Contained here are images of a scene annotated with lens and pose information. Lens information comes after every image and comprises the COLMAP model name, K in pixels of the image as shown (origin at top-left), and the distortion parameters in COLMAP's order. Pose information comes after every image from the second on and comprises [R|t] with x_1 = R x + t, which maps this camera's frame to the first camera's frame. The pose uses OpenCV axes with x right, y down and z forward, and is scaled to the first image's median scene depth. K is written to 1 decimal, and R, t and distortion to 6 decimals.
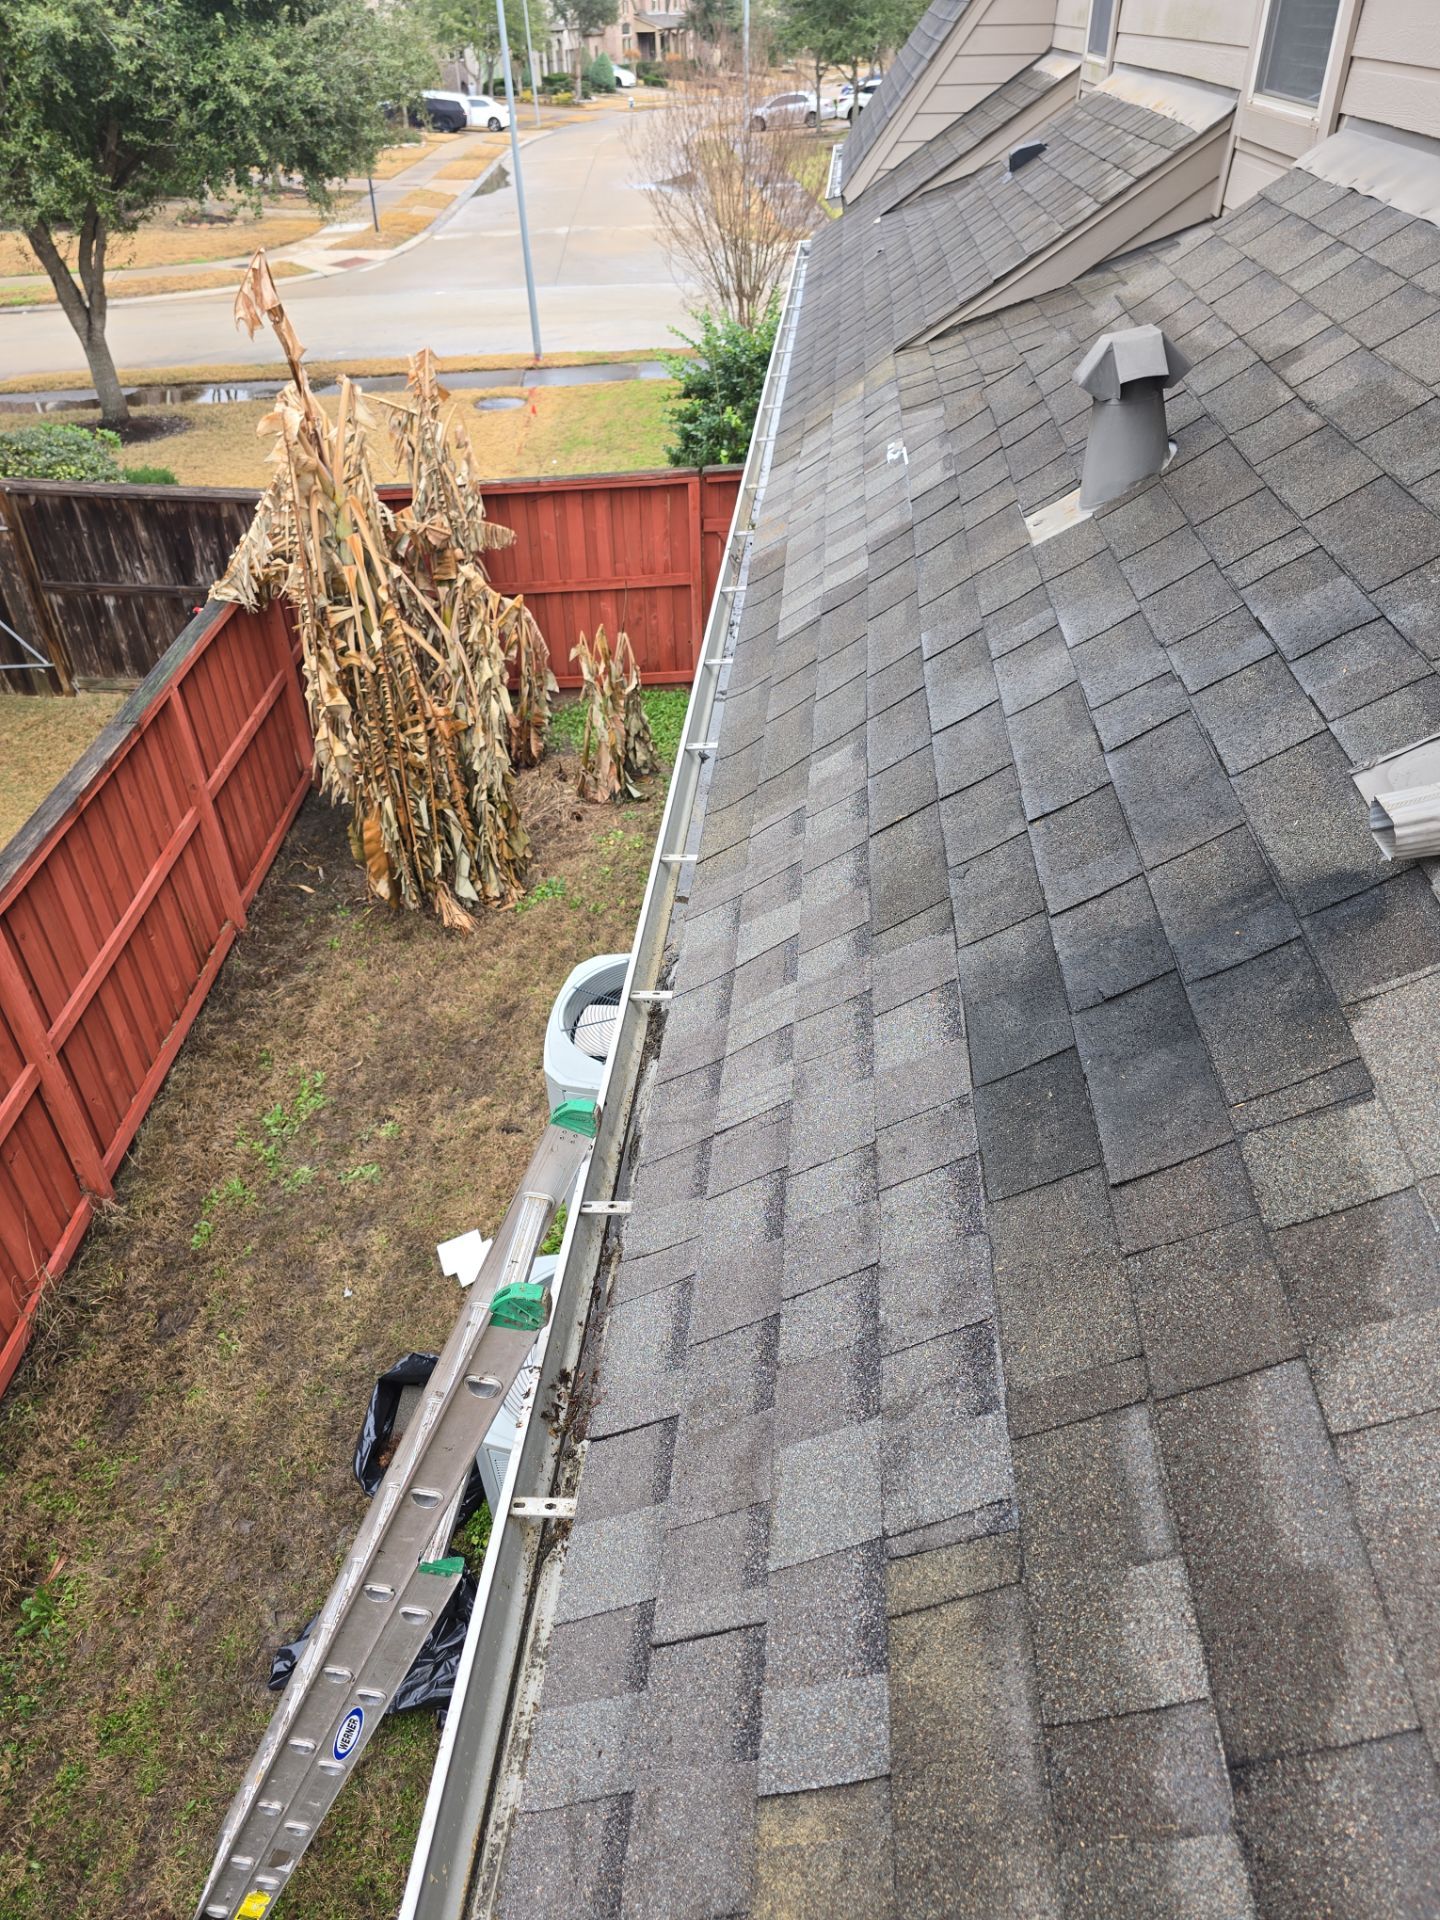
lens RADIAL K [[1298.1, 0, 721.8], [0, 1298.1, 966.1], [0, 0, 1]] dist [0.068628, -0.061577]
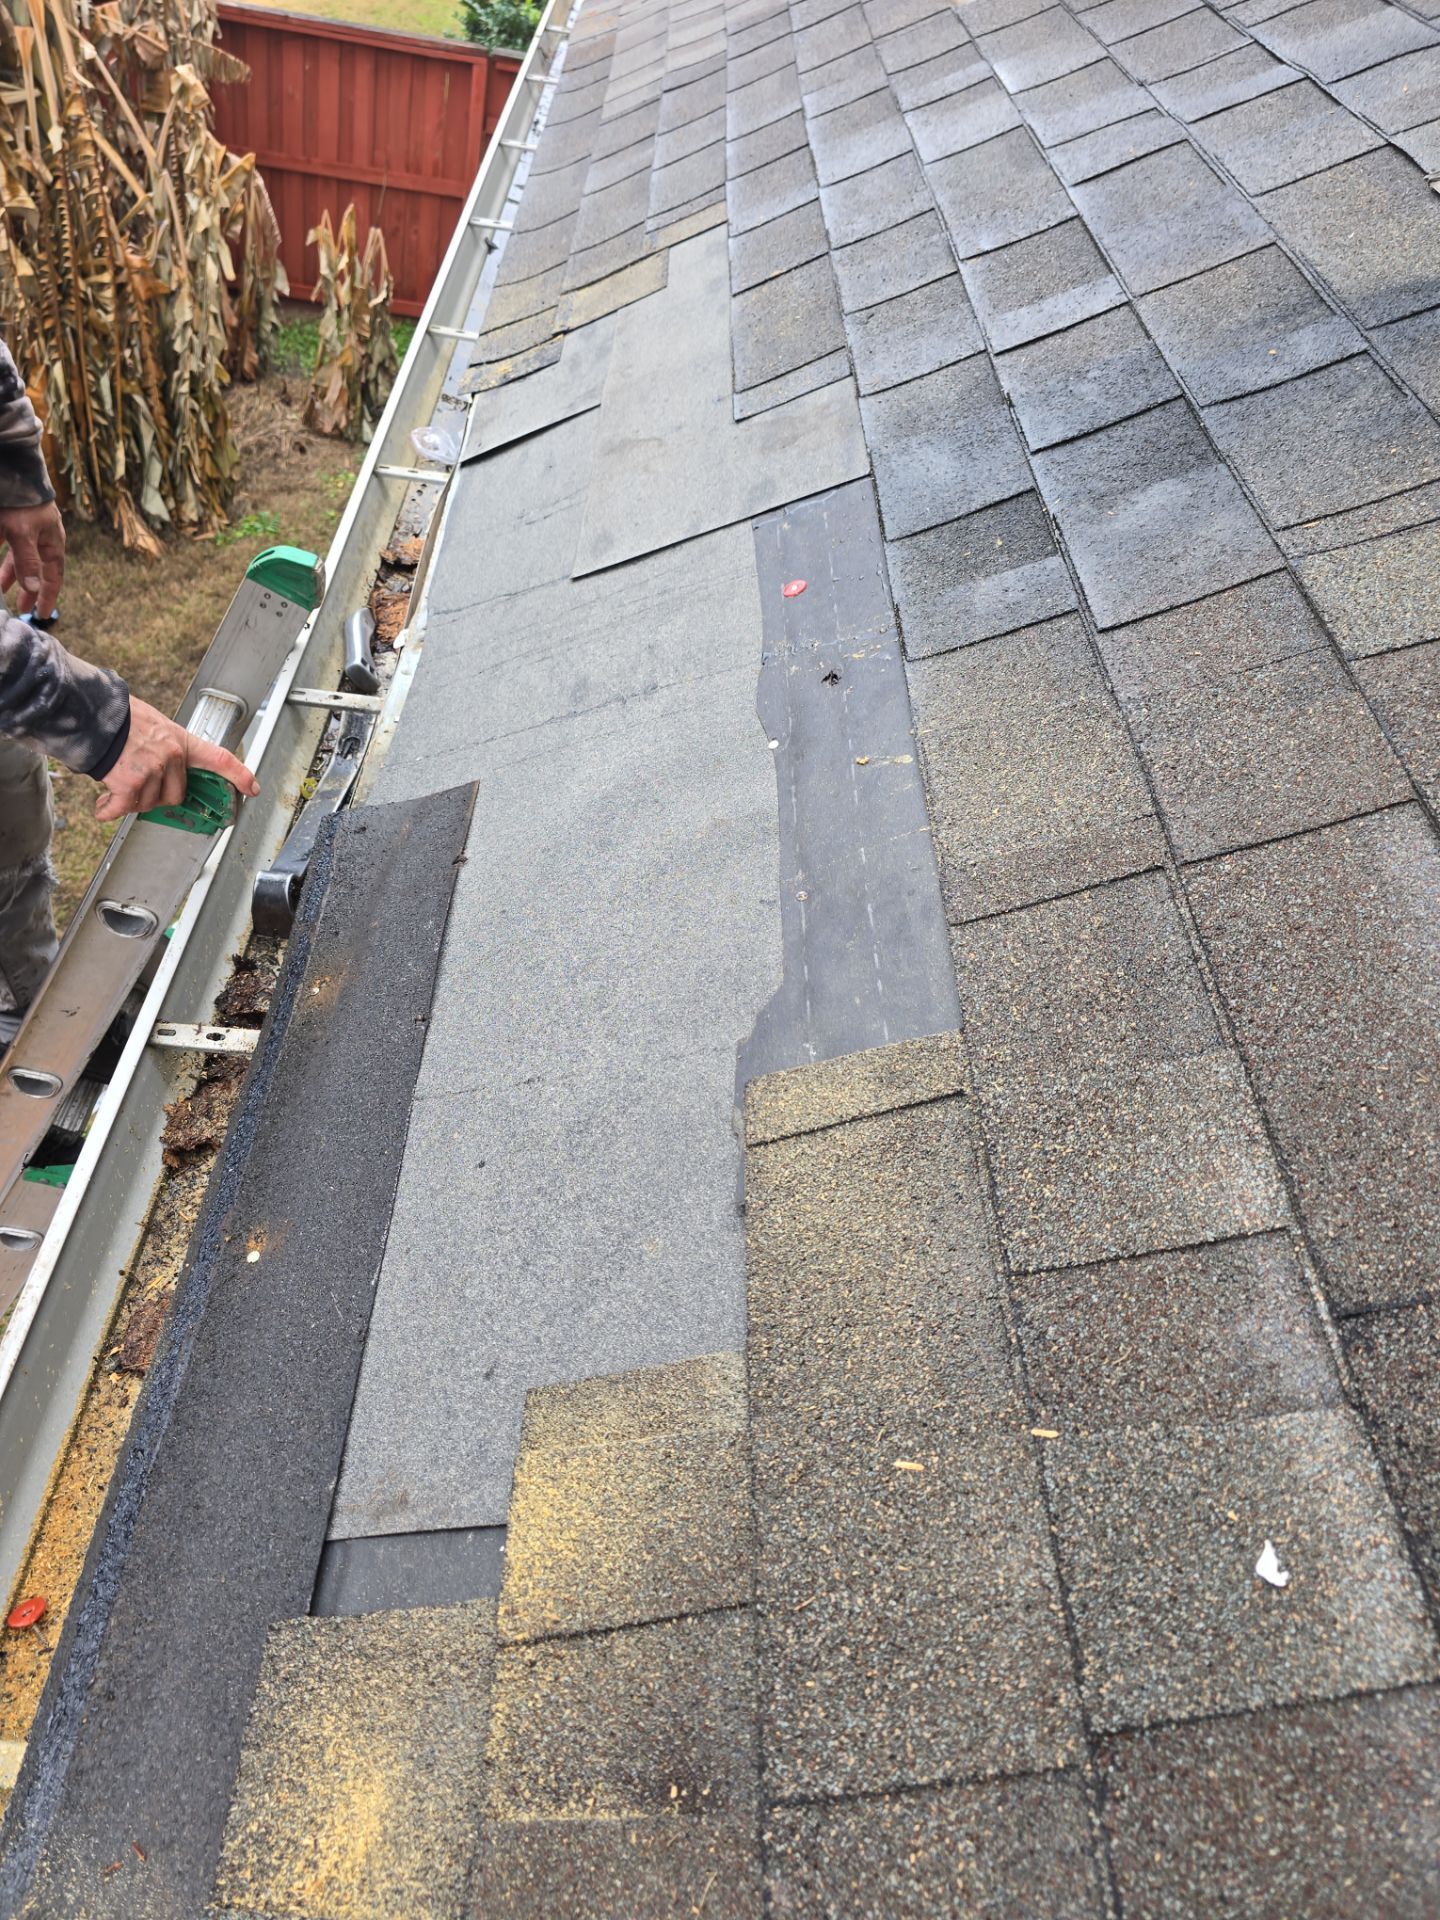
lens RADIAL K [[1303.1, 0, 723.1], [0, 1303.1, 964.3], [0, 0, 1]] dist [0.049363, -0.044004]
pose [[0.968673, 0.099363, 0.227596, -0.008131], [-0.137059, 0.978155, 0.156297, 0.055875], [-0.207094, -0.182594, 0.961130, 0.071330]]
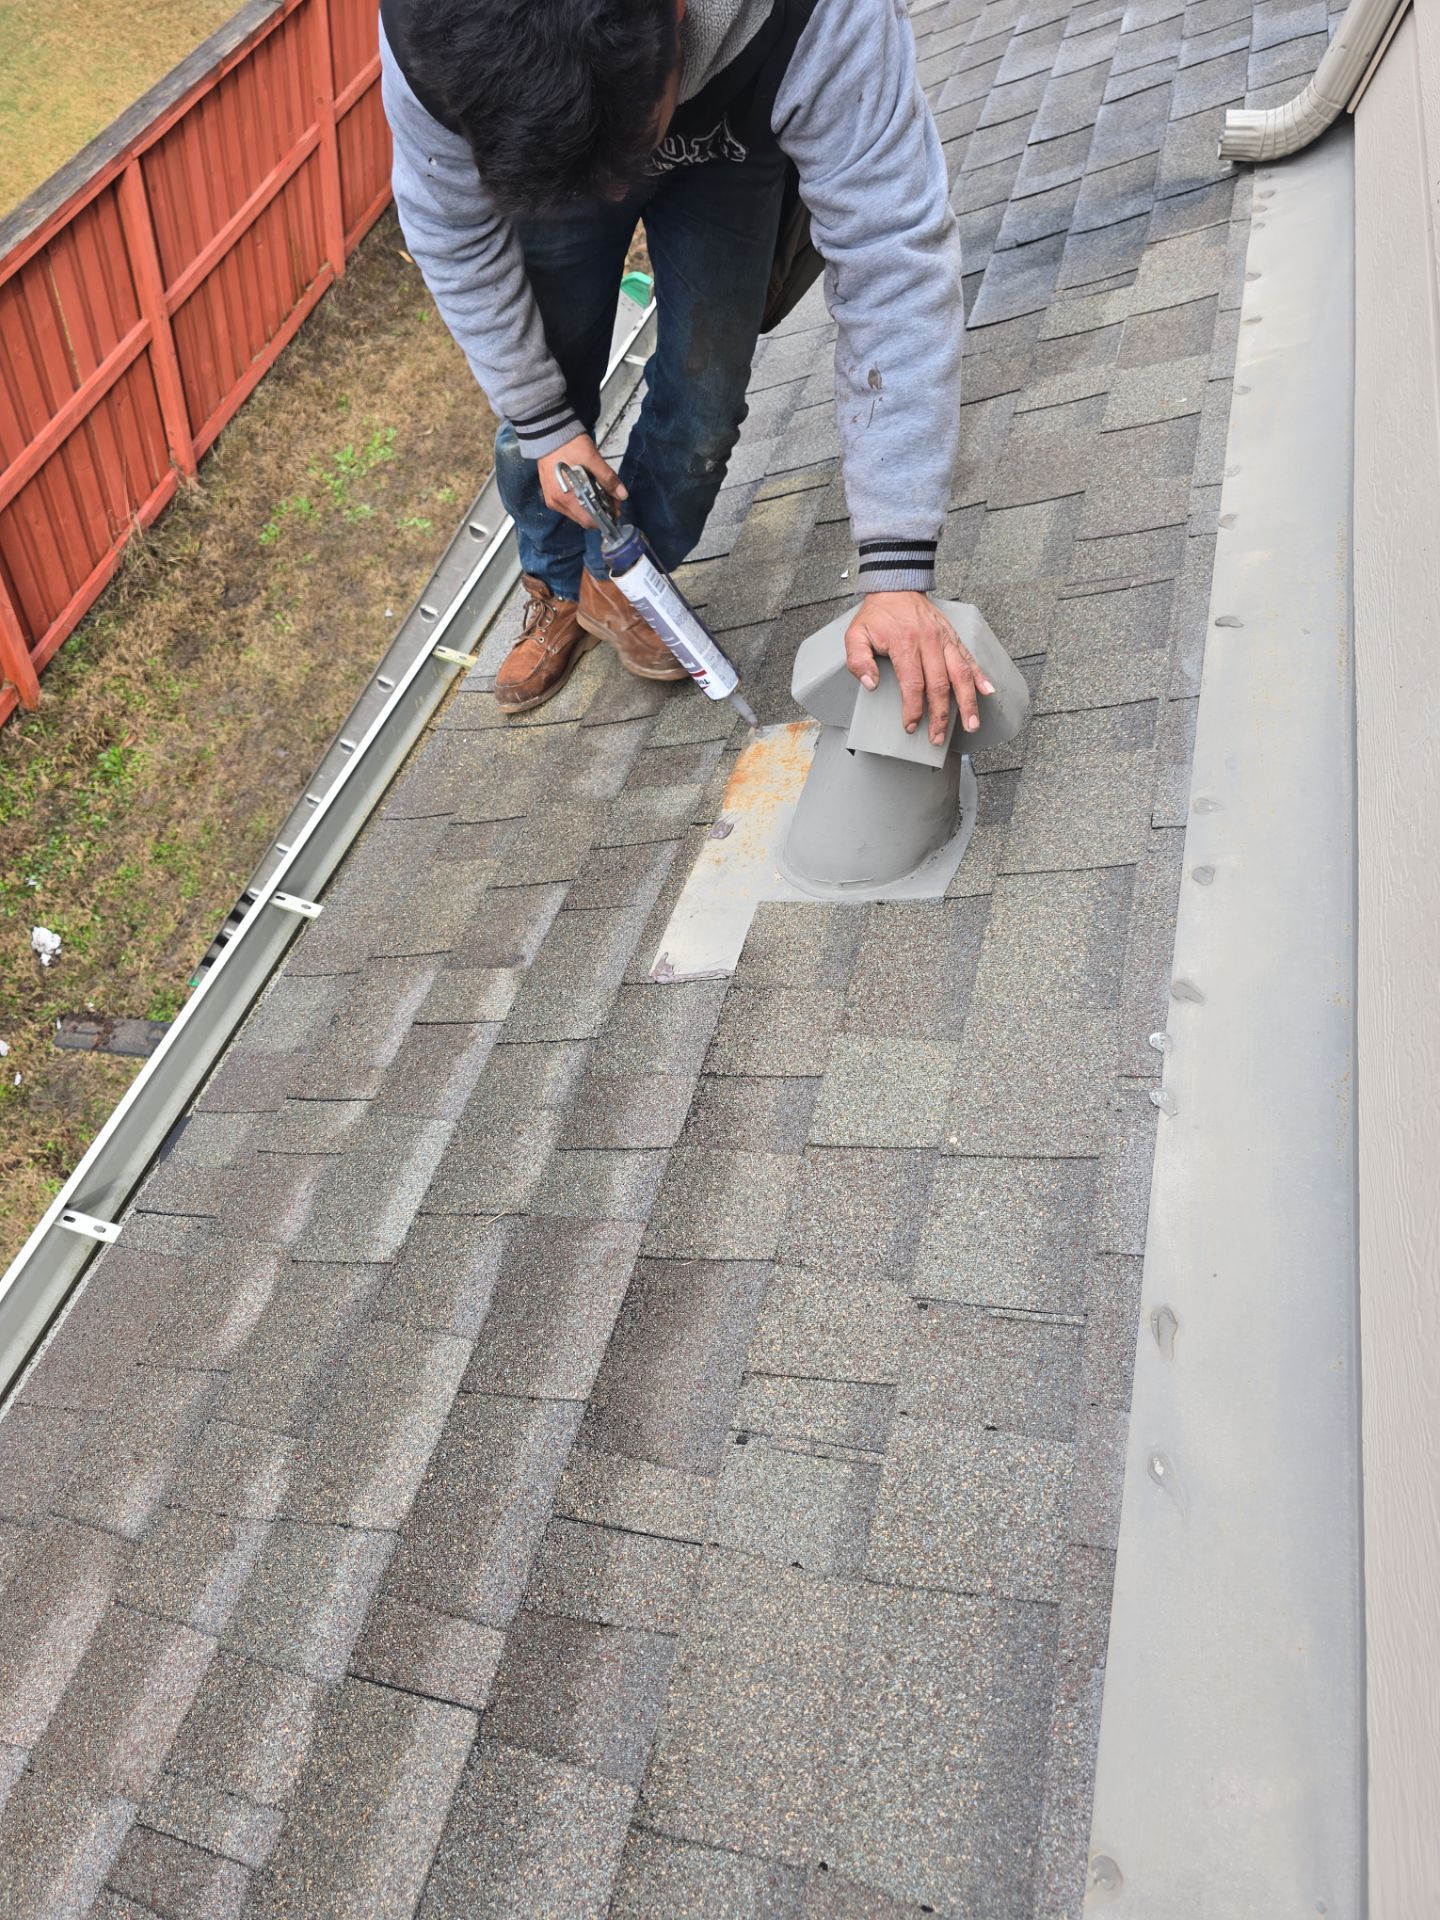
lens RADIAL K [[1298.1, 0, 721.8], [0, 1298.1, 966.1], [0, 0, 1]] dist [0.068628, -0.061577]
pose [[0.963500, 0.265347, 0.035477, 0.034393], [-0.263772, 0.918317, 0.295159, 0.102377], [0.045741, -0.293744, 0.954789, -0.158383]]
